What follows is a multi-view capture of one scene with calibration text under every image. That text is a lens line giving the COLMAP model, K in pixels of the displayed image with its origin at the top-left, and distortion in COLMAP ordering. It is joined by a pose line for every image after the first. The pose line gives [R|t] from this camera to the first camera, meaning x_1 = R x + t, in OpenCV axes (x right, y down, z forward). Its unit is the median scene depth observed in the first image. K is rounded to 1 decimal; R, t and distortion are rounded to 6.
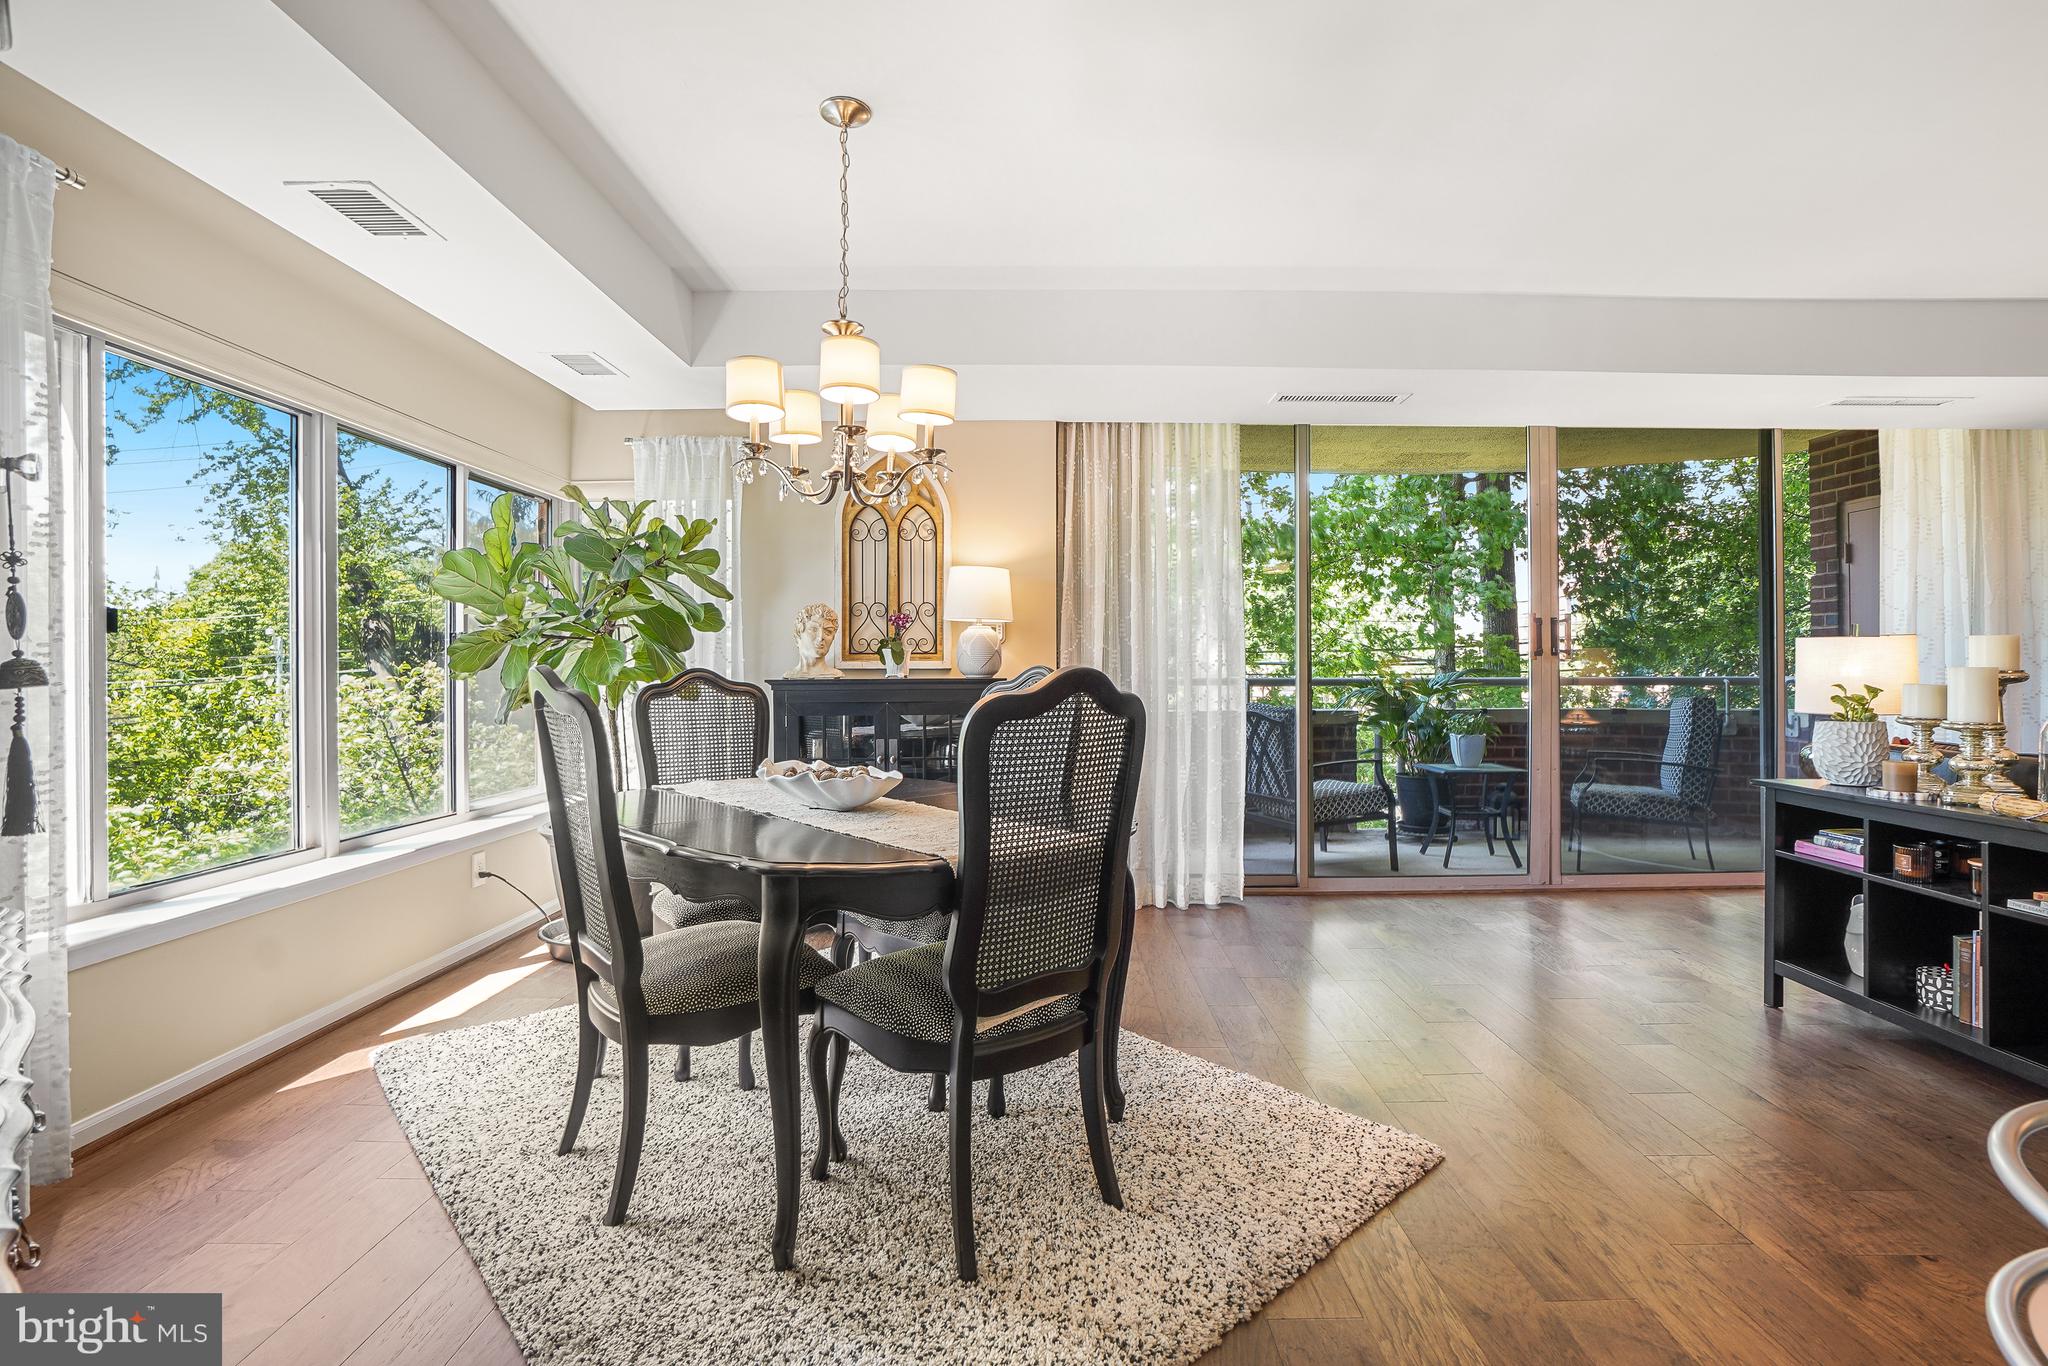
lens RADIAL K [[978.1, 0, 1029.0], [0, 978.1, 635.9], [0, 0, 1]] dist [-0.000340, 0.000147]
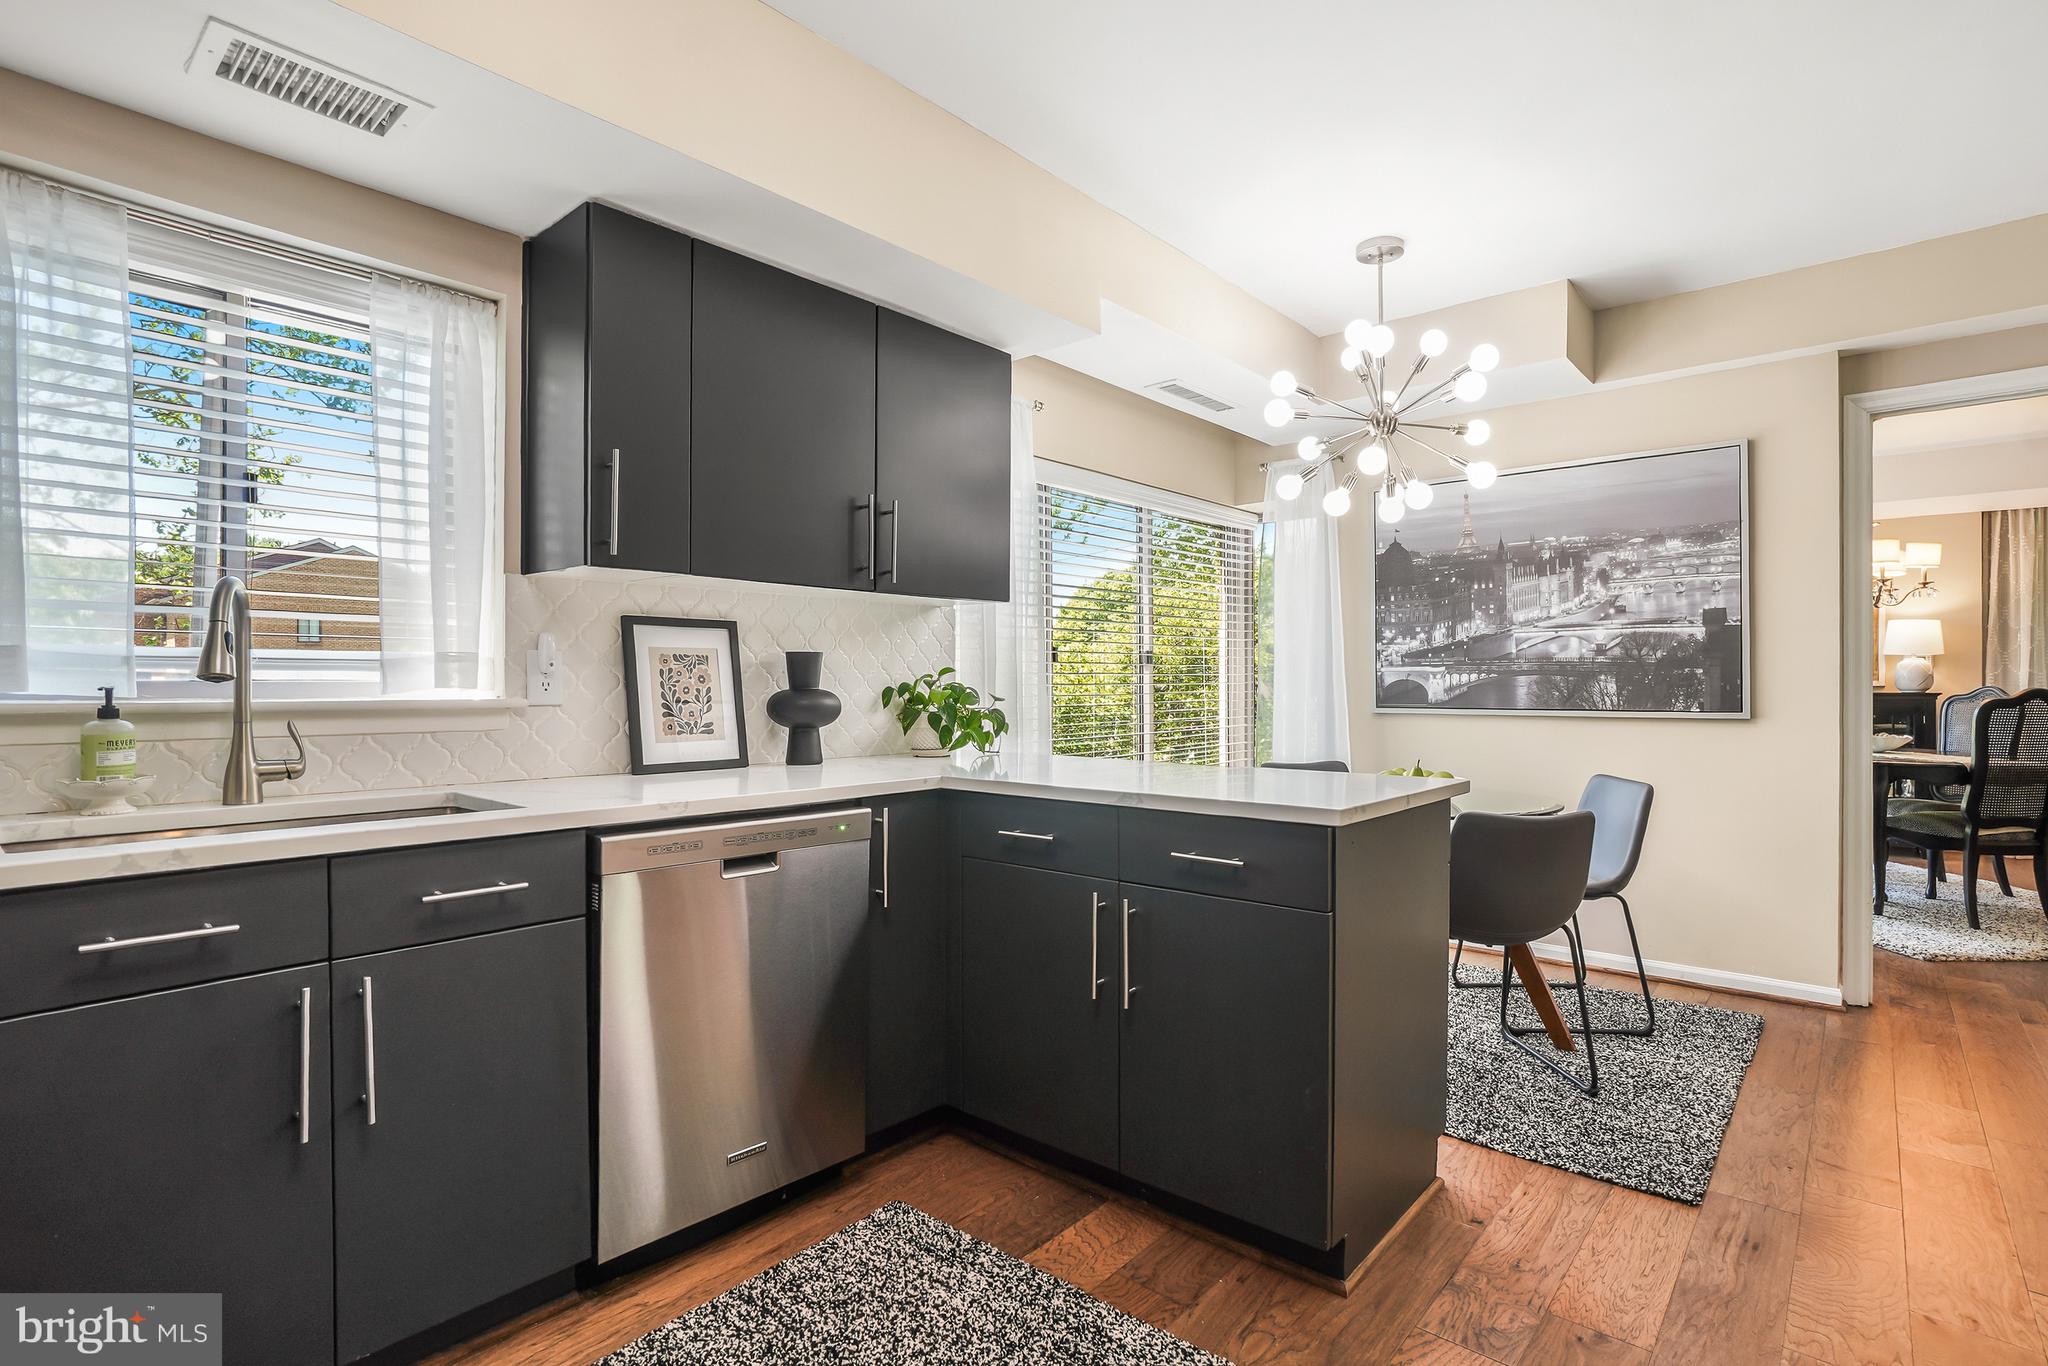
lens RADIAL K [[982.3, 0, 1024.0], [0, 982.3, 683.0], [0, 0, 1]] dist [-0.001842, -0.000410]
pose [[0.766100, -0.006470, -0.642689, -0.129064], [0.026532, 0.999415, 0.021565, -0.040933], [0.642173, -0.033573, 0.765824, -1.025770]]
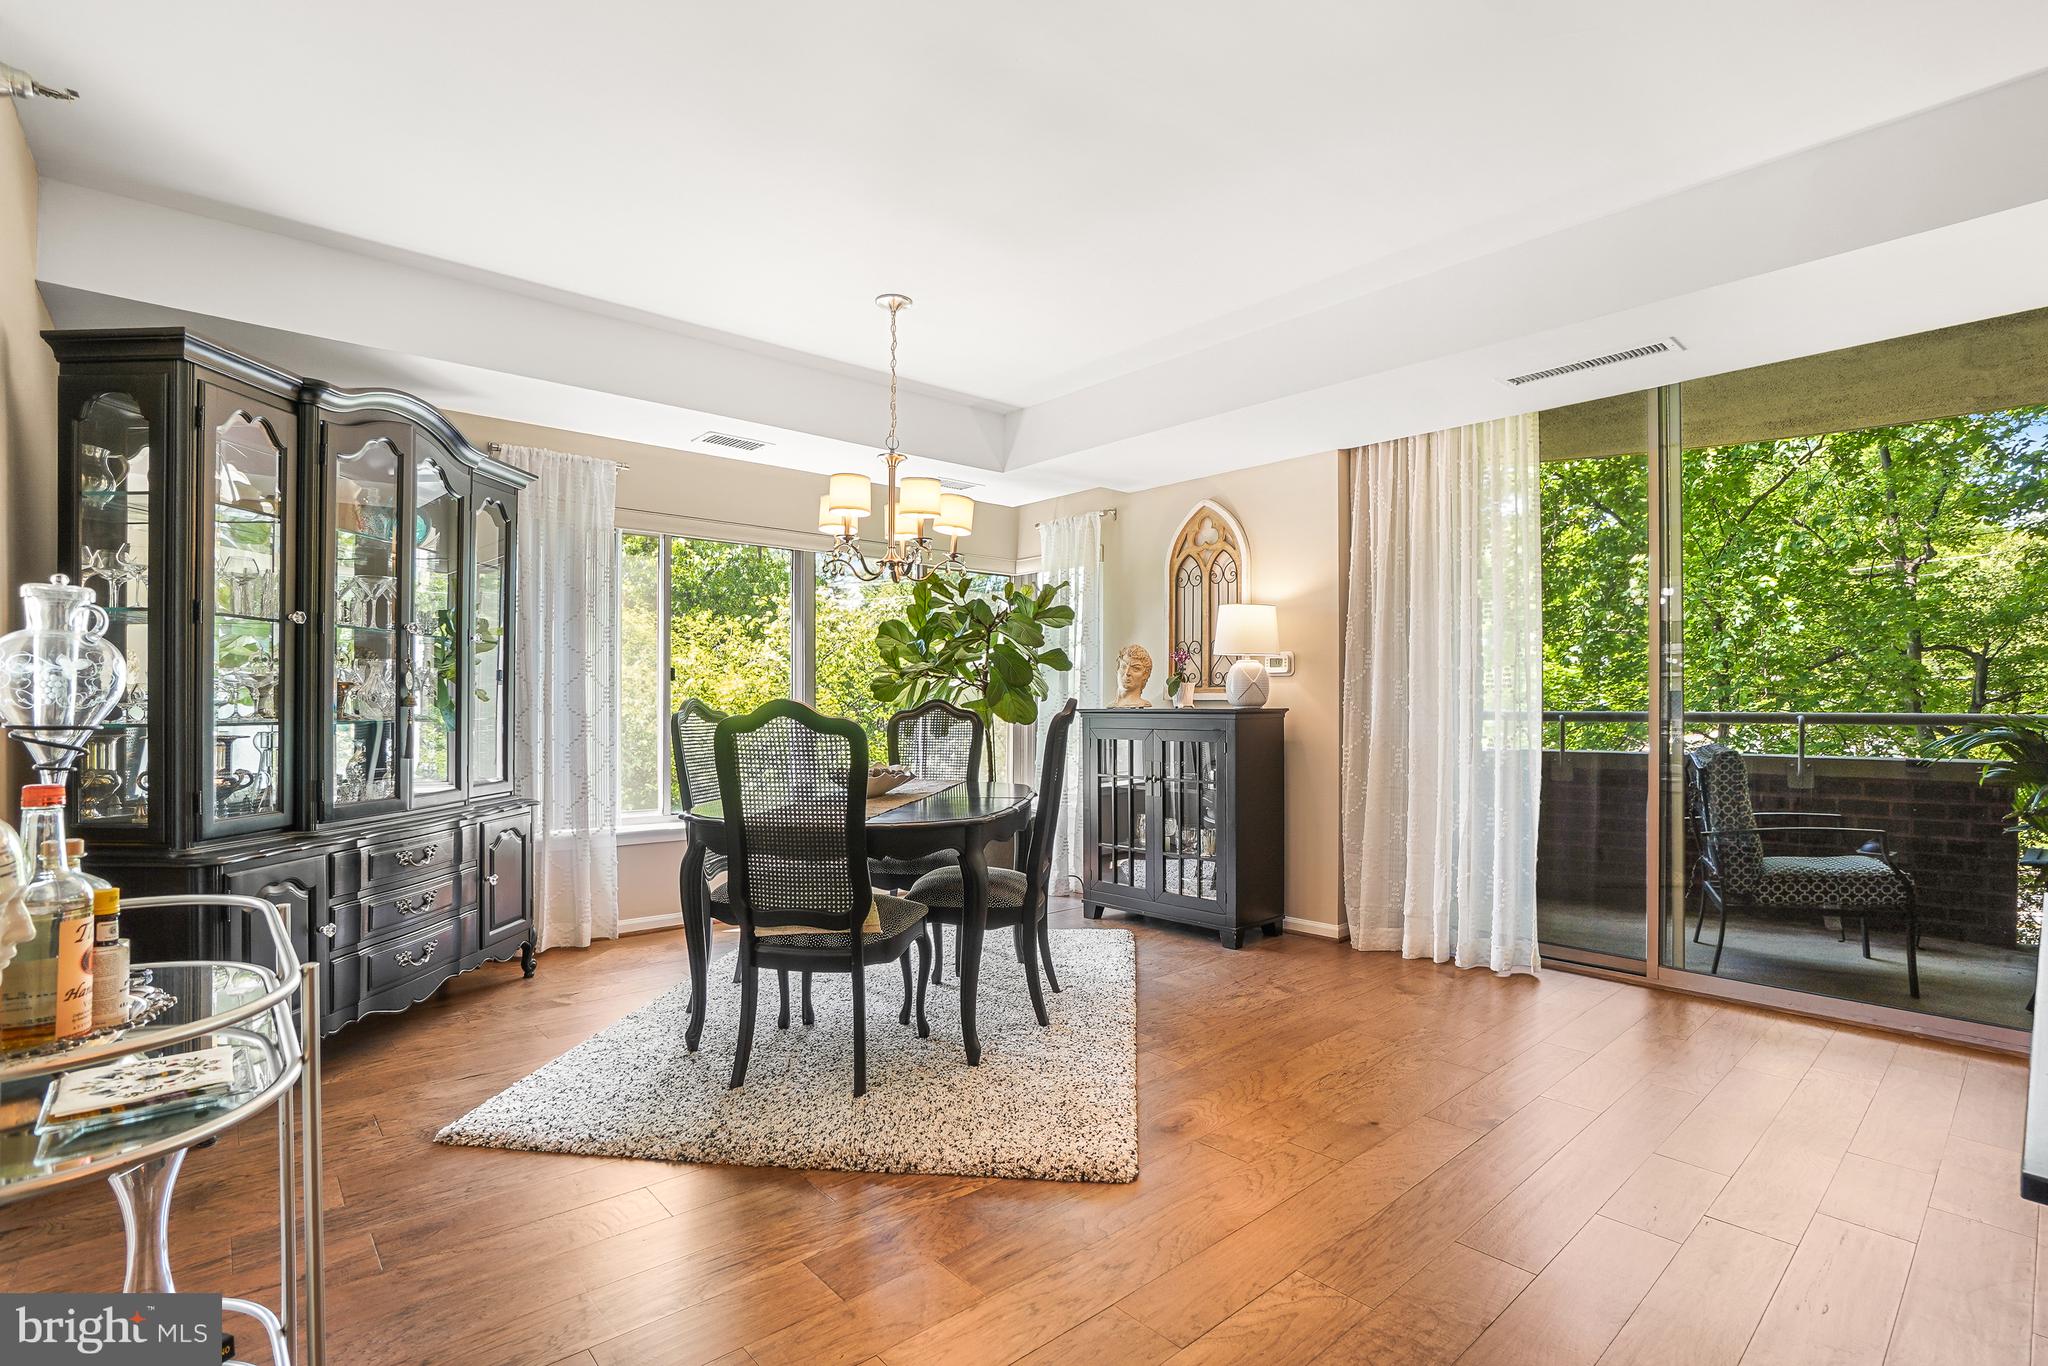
lens RADIAL K [[931.3, 0, 1024.0], [0, 931.3, 683.0], [0, 0, 1]] dist [-0.001349, -0.000057]
pose [[0.673998, -0.006696, -0.738703, 0.518948], [0.020916, 0.999731, 0.010021, -0.000330], [0.738437, -0.022205, 0.673957, 0.131799]]
